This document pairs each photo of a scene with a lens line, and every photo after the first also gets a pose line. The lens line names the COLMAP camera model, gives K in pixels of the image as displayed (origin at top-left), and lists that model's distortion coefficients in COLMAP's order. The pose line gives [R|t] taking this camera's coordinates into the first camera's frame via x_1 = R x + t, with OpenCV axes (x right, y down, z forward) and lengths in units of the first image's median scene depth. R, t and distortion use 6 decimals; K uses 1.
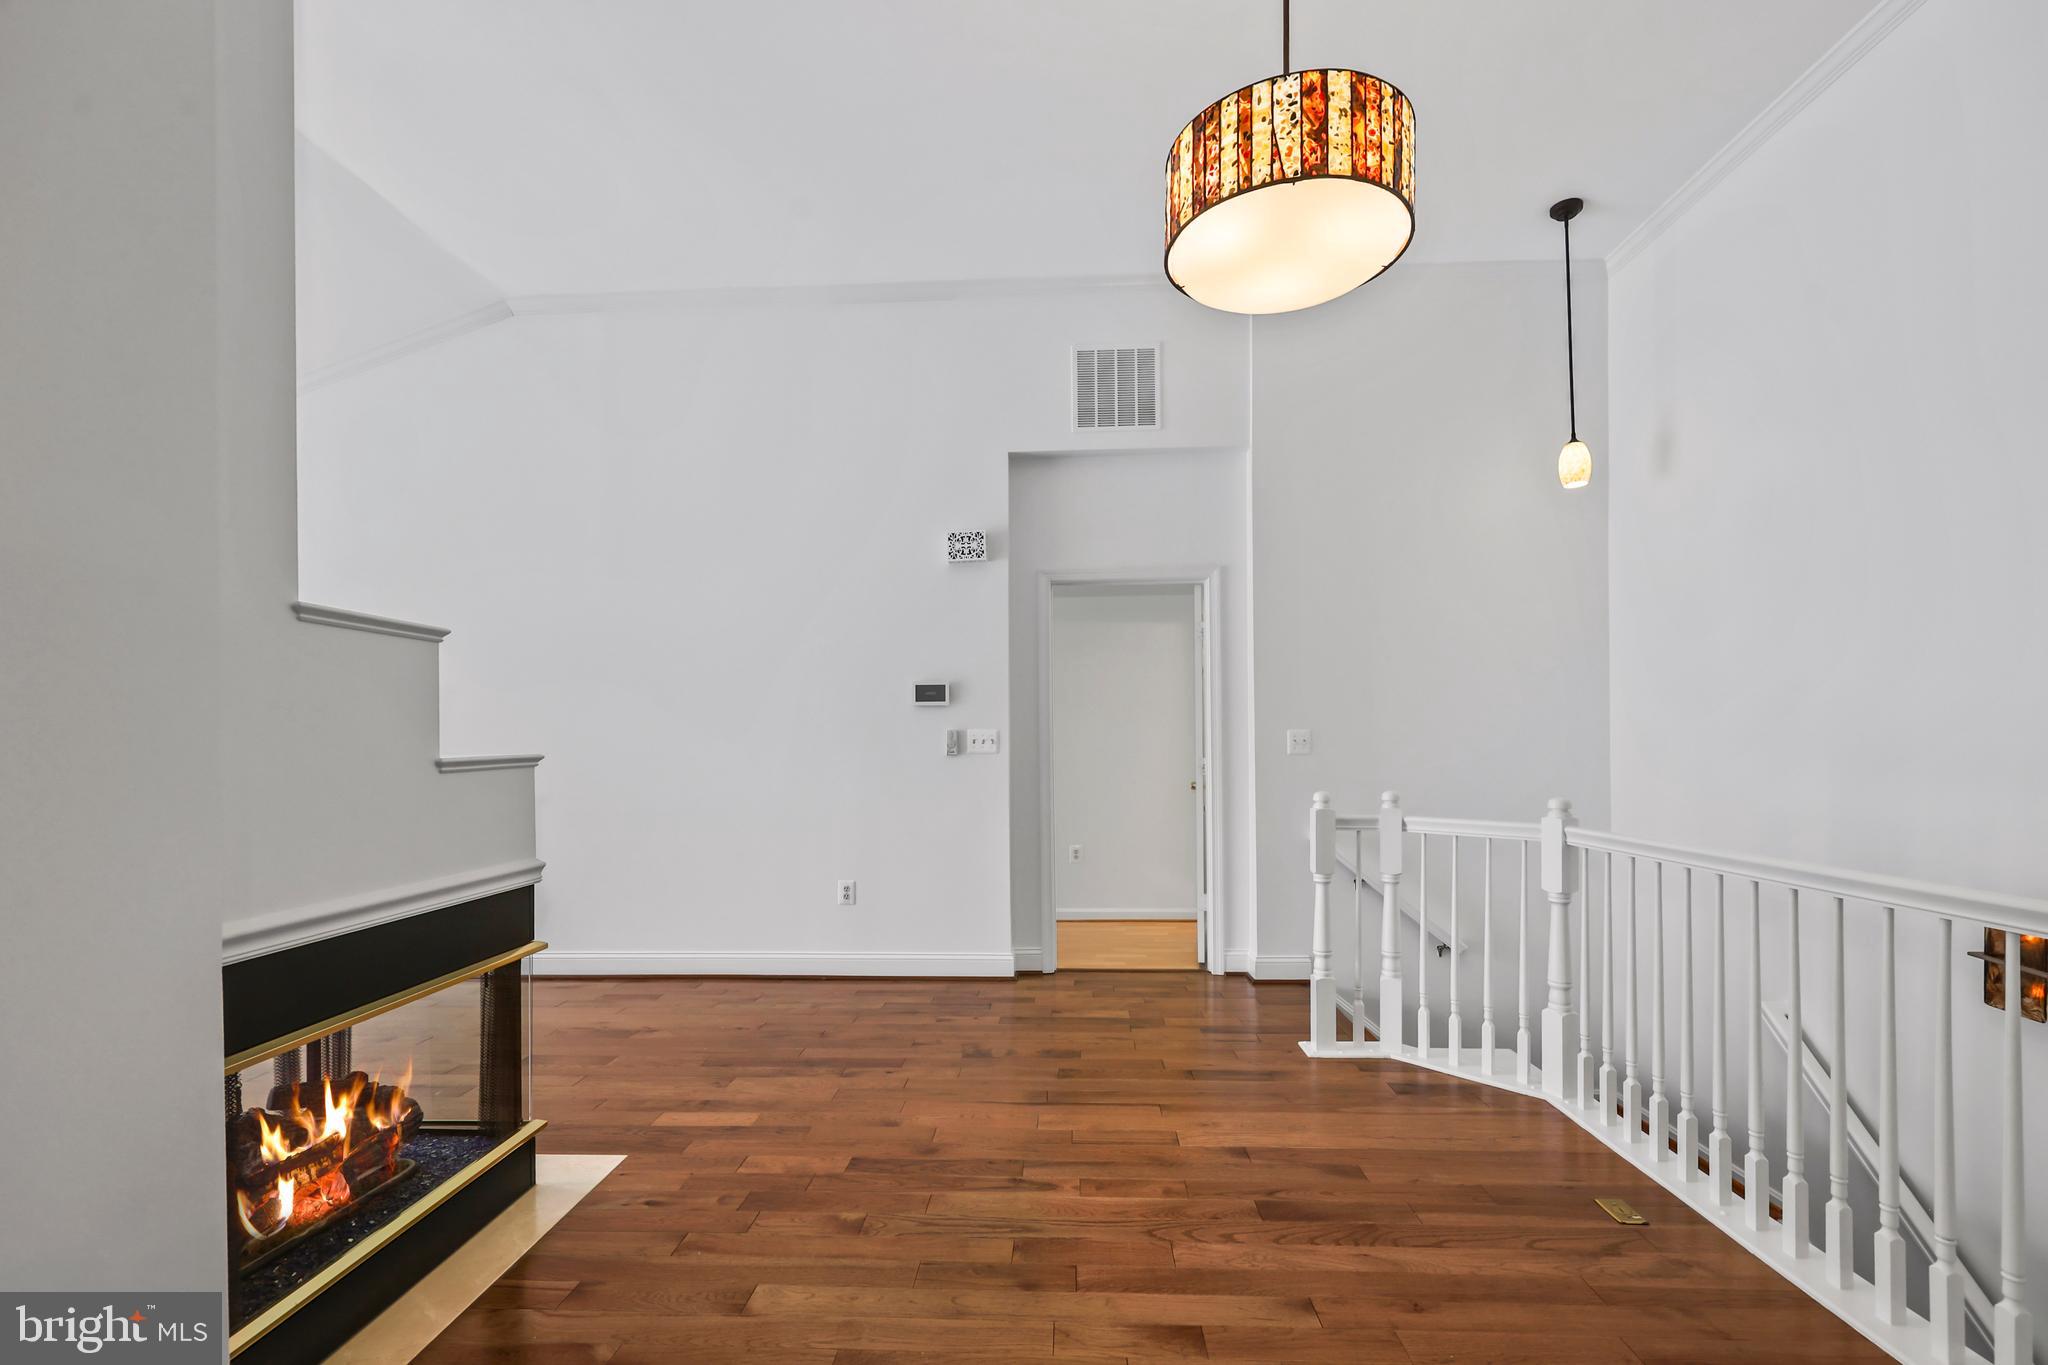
lens RADIAL K [[857.0, 0, 1032.9], [0, 857.0, 742.9], [0, 0, 1]] dist [0.000806, 0.000071]
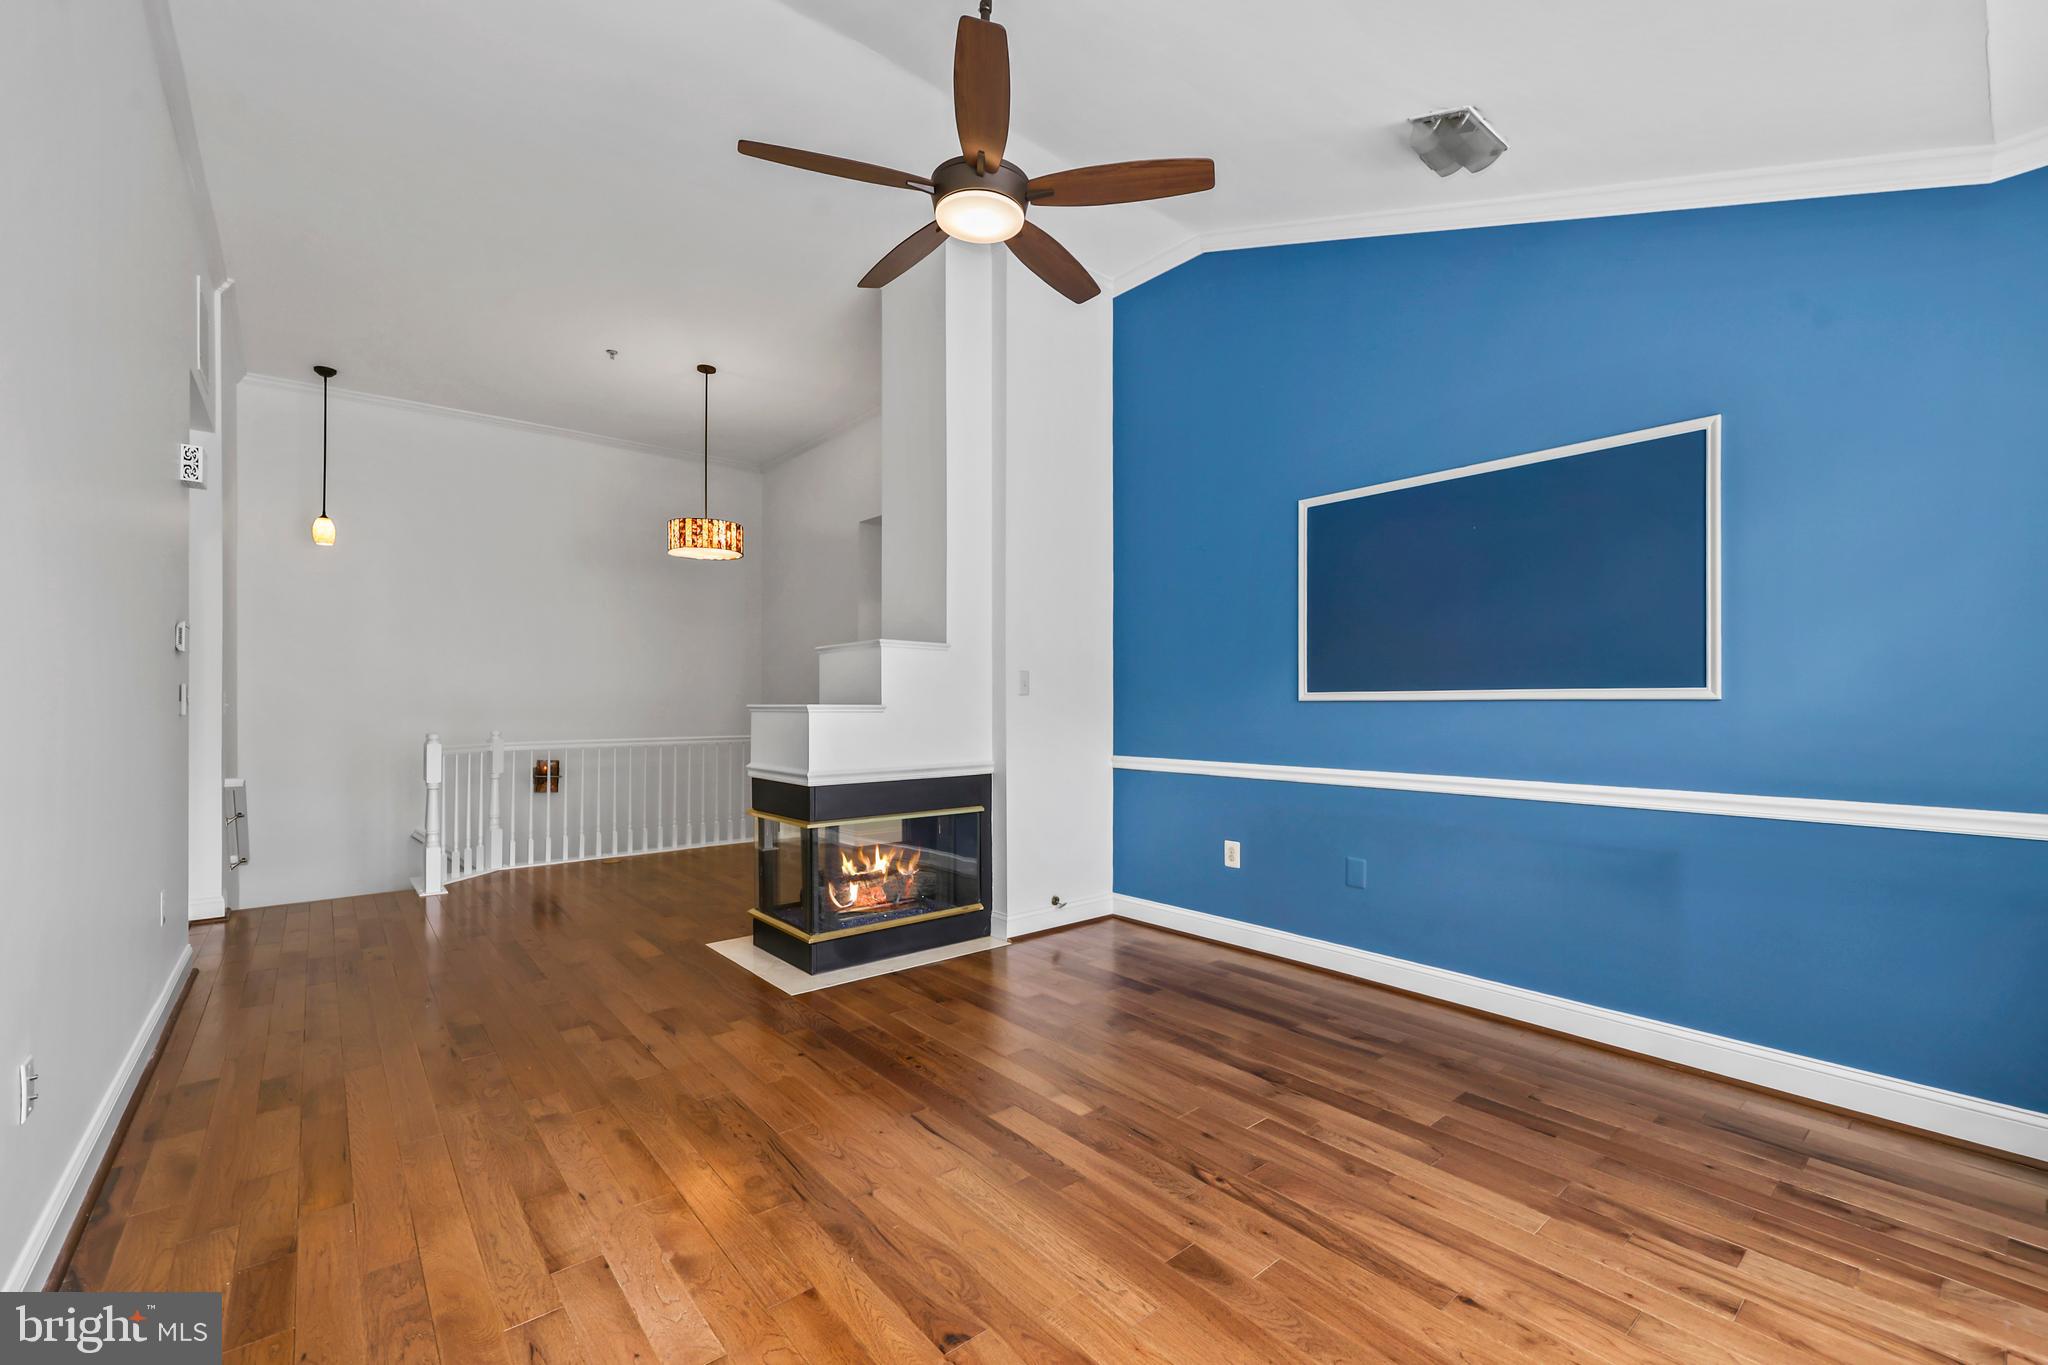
lens RADIAL K [[857.0, 0, 1037.9], [0, 857.0, 703.6], [0, 0, 1]] dist [0.000806, 0.000071]
pose [[-0.674987, 0.011334, 0.737742, -2.288939], [0.006503, 0.999935, -0.009411, 0.030622], [-0.737801, -0.001555, -0.675017, 1.750644]]
